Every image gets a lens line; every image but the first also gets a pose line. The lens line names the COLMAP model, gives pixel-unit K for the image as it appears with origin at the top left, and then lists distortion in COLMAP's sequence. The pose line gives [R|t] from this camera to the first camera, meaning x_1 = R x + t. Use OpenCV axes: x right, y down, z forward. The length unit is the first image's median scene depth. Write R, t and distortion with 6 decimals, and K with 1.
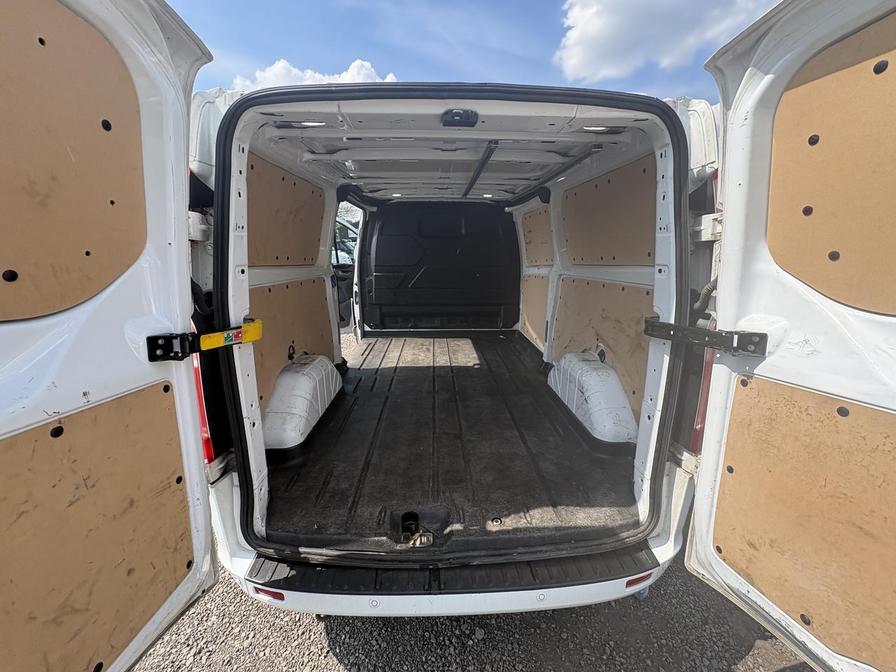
lens RADIAL K [[357.3, 0, 448.0], [0, 357.3, 336.0], [0, 0, 1]] dist [0.001591, 0.000696]
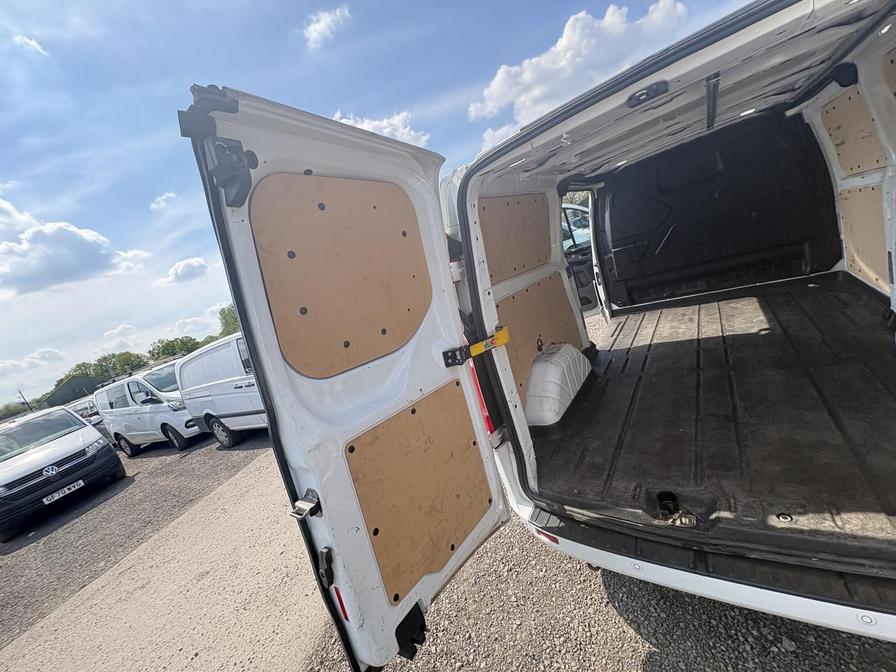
lens RADIAL K [[357.3, 0, 448.0], [0, 357.3, 336.0], [0, 0, 1]] dist [0.001591, 0.000696]
pose [[0.755945, -0.128425, -0.641914, 0.125183], [0.162814, 0.986641, -0.005656, -0.034550], [0.634065, -0.100237, 0.766756, -0.117392]]
